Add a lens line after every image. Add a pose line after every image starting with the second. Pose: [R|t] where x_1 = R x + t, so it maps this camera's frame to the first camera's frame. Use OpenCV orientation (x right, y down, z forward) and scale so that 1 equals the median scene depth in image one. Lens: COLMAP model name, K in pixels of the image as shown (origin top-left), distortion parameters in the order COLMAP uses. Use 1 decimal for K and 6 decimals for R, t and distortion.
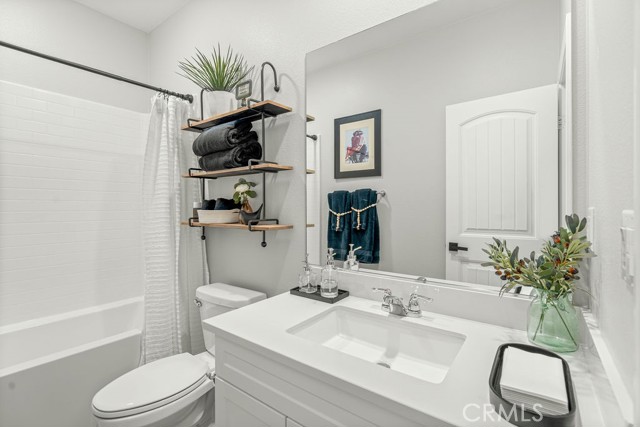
lens RADIAL K [[287.5, 0, 324.2], [0, 287.5, 212.3], [0, 0, 1]] dist [-0.010625, 0.002408]
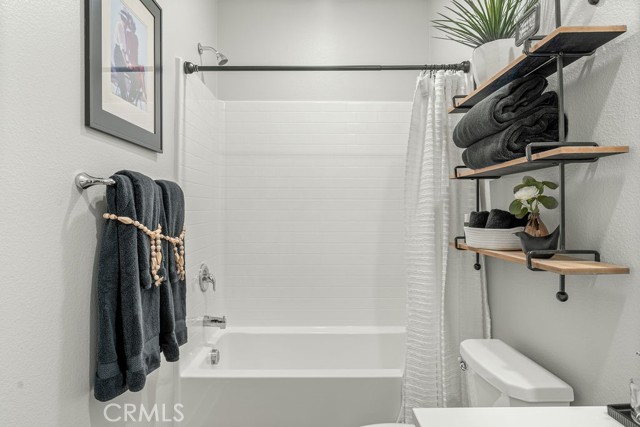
lens RADIAL K [[382.7, 0, 315.3], [0, 382.7, 211.0], [0, 0, 1]] dist [-0.002573, 0.000804]
pose [[0.594338, 0.005528, -0.804197, 0.081894], [-0.022486, 0.999700, -0.009747, -0.028896], [0.803901, 0.023876, 0.594283, 0.177612]]
